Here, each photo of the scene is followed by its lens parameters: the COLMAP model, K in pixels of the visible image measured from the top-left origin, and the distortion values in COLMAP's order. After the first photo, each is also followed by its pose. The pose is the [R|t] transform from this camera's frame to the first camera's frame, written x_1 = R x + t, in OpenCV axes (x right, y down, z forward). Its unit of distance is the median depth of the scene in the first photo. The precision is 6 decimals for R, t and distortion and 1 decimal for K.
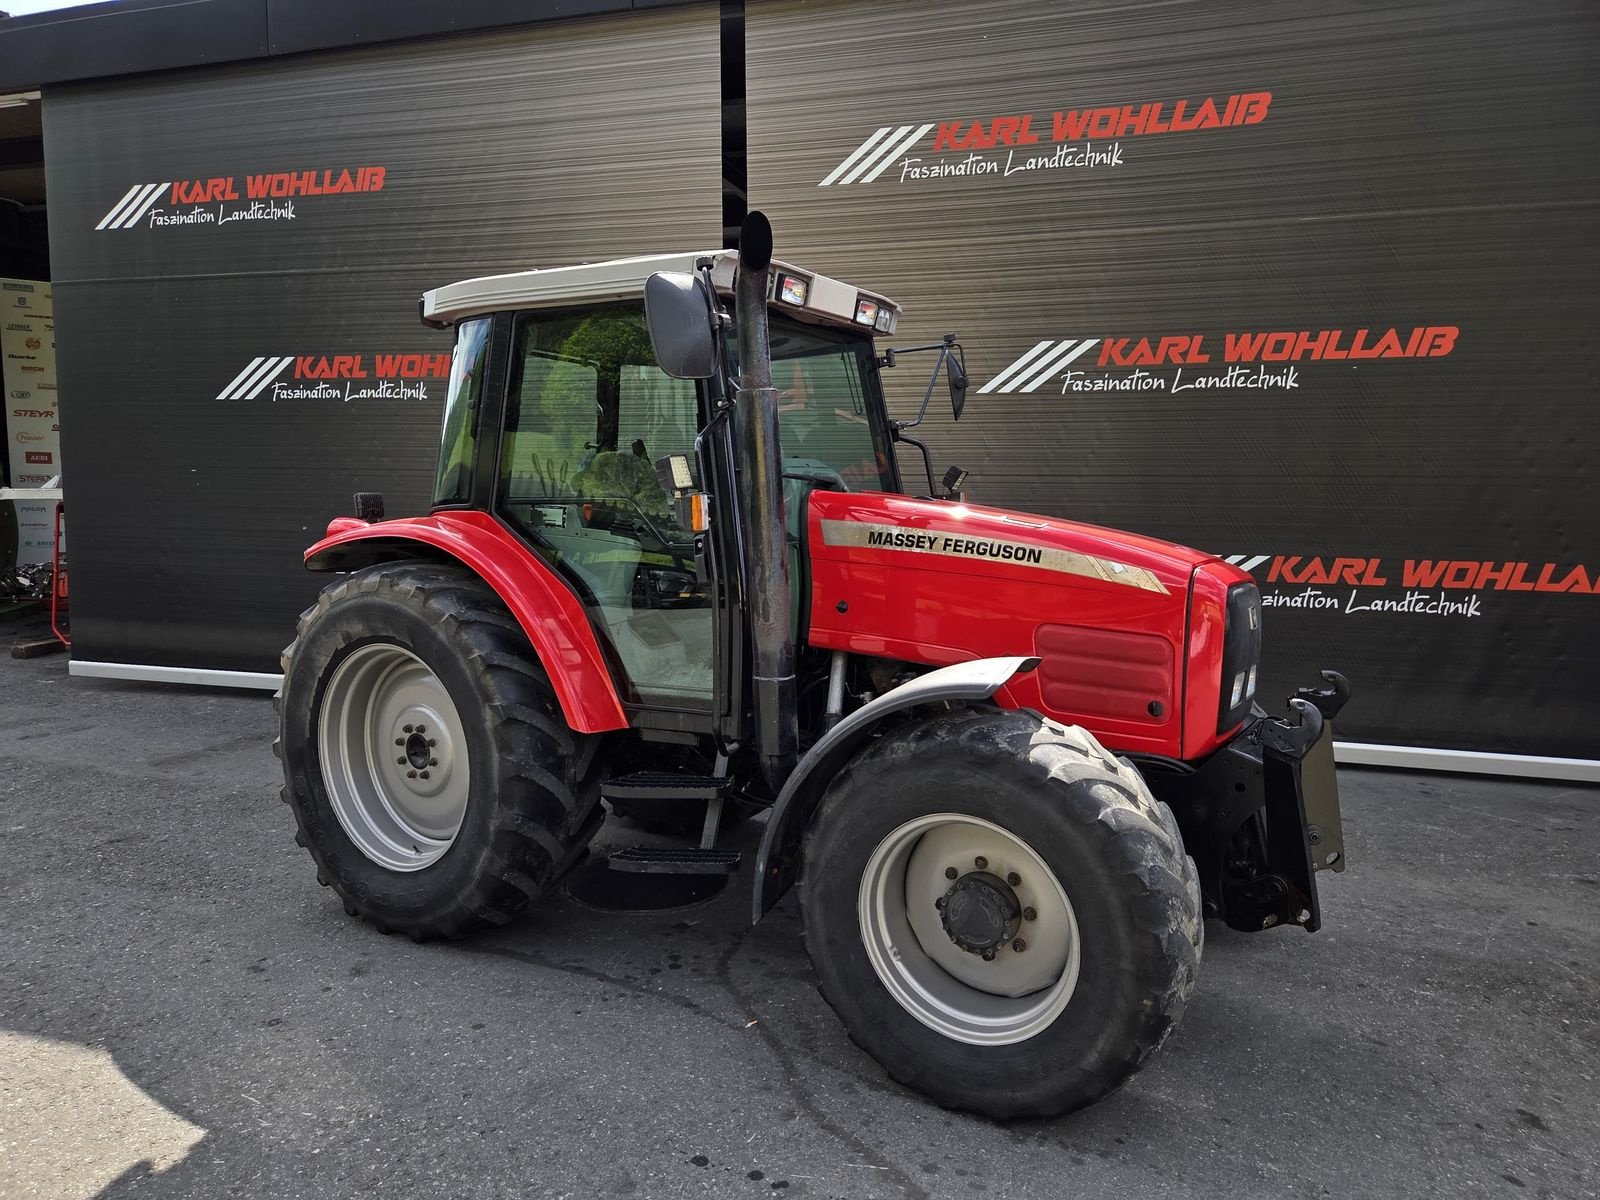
lens RADIAL K [[1088.0, 0, 816.9], [0, 1088.0, 608.8], [0, 0, 1]] dist [0.067467, -0.058810]
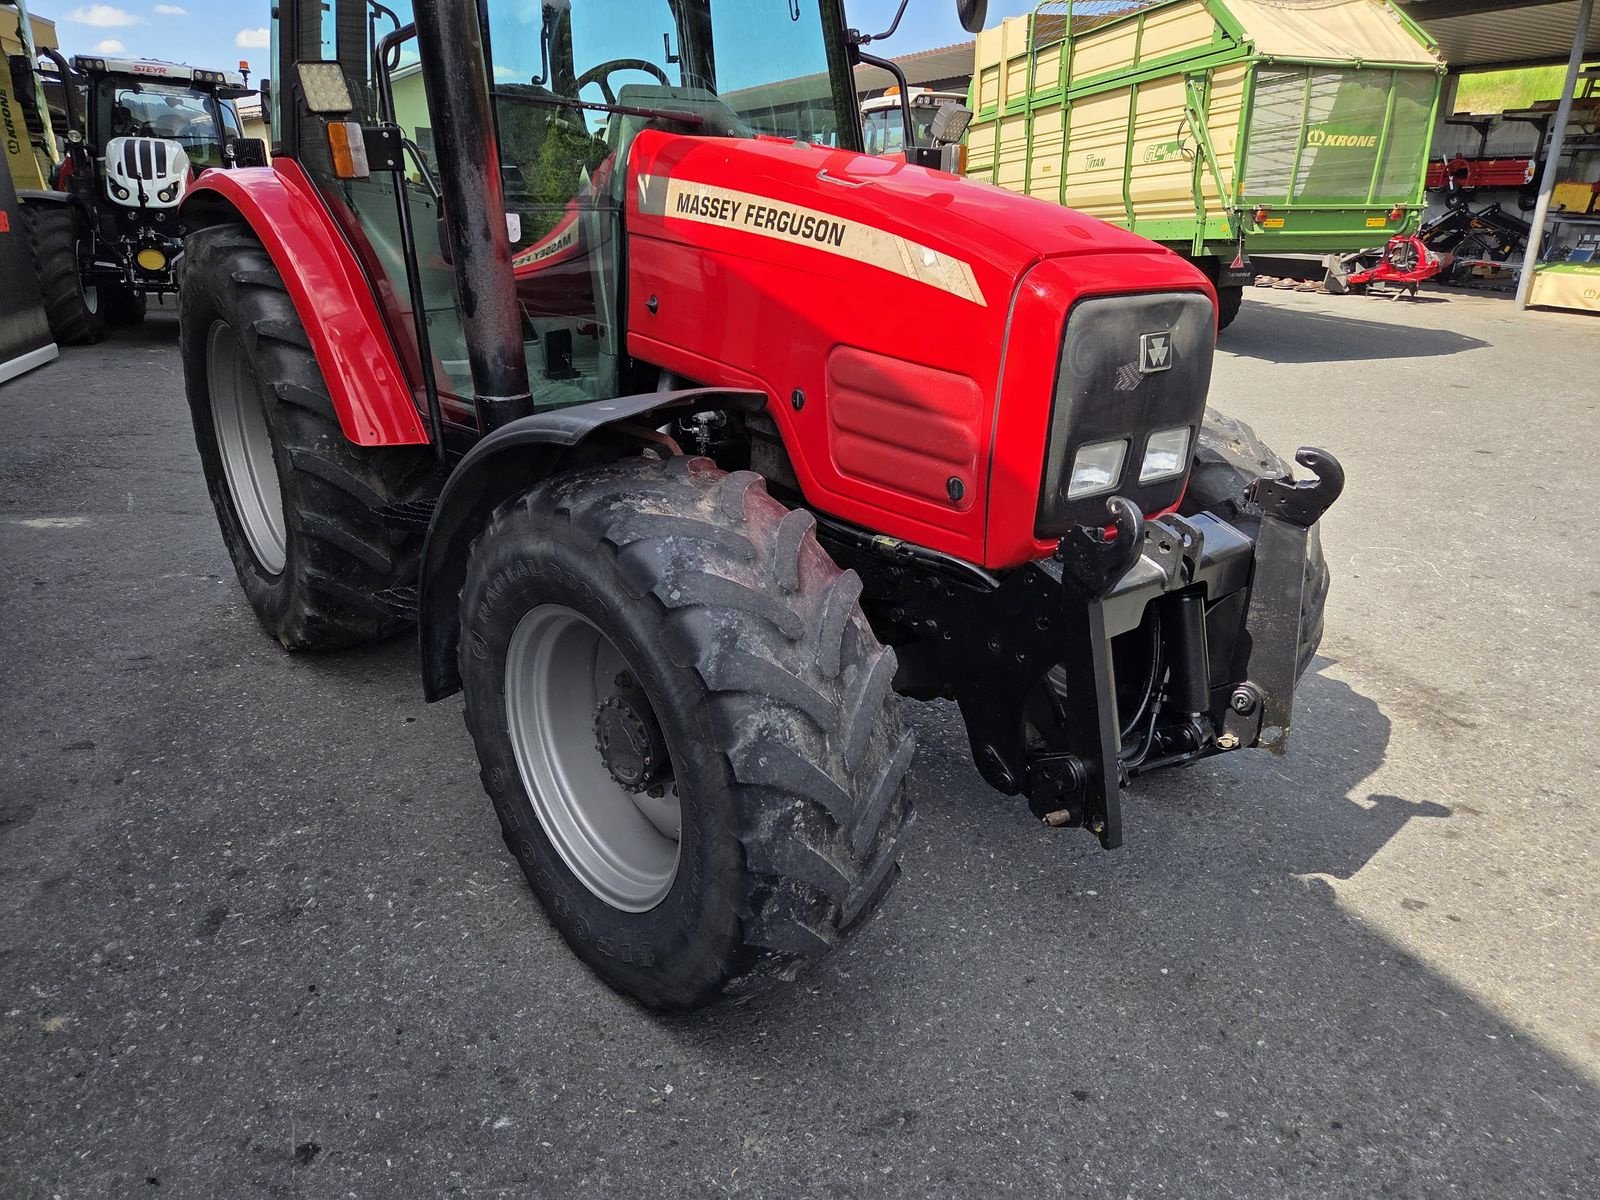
lens RADIAL K [[1092.6, 0, 806.5], [0, 1092.6, 599.3], [0, 0, 1]] dist [0.079222, -0.073119]
pose [[0.944595, 0.131568, -0.300716, 0.408373], [-0.049655, 0.962886, 0.265301, -0.012291], [0.324461, -0.235670, 0.916070, 0.338931]]
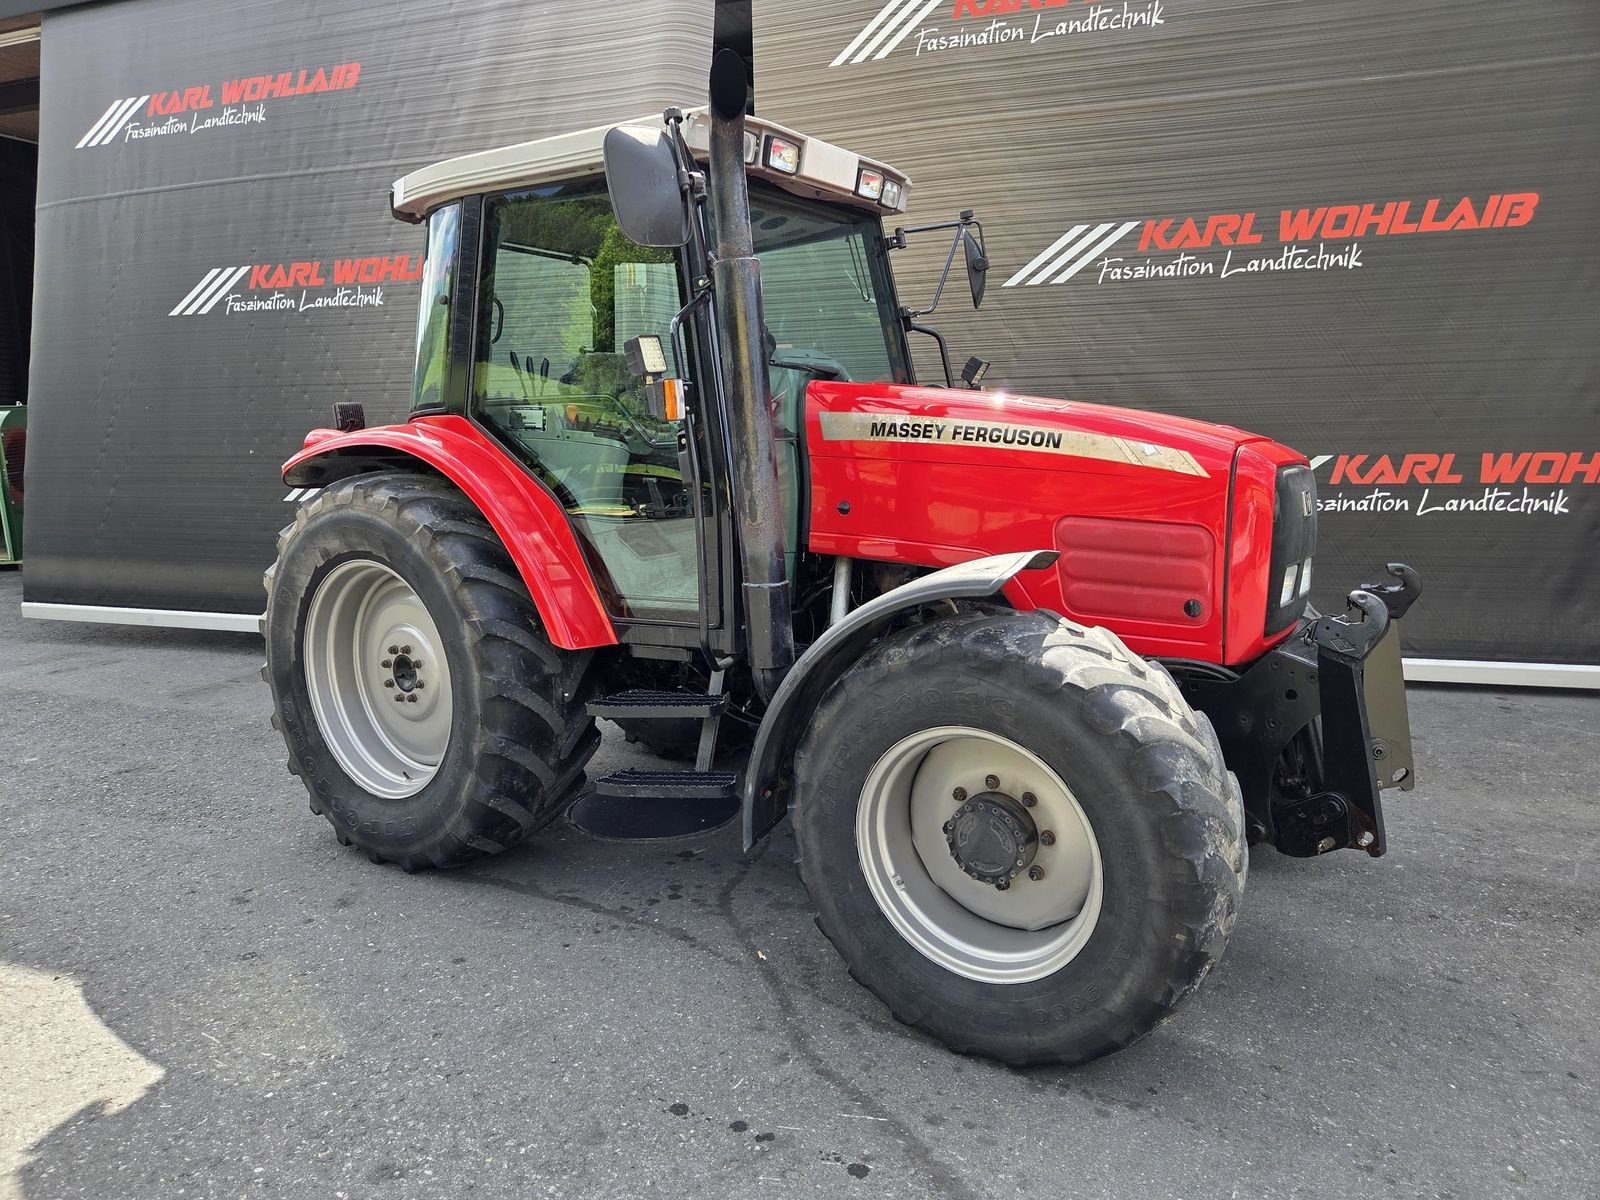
lens RADIAL K [[1086.4, 0, 801.9], [0, 1086.4, 586.8], [0, 0, 1]] dist [0.071472, -0.061841]
pose [[0.998028, -0.019394, -0.059707, 0.045379], [0.021823, 0.998949, 0.040303, 0.030048], [0.058863, -0.041526, 0.997402, 0.097036]]
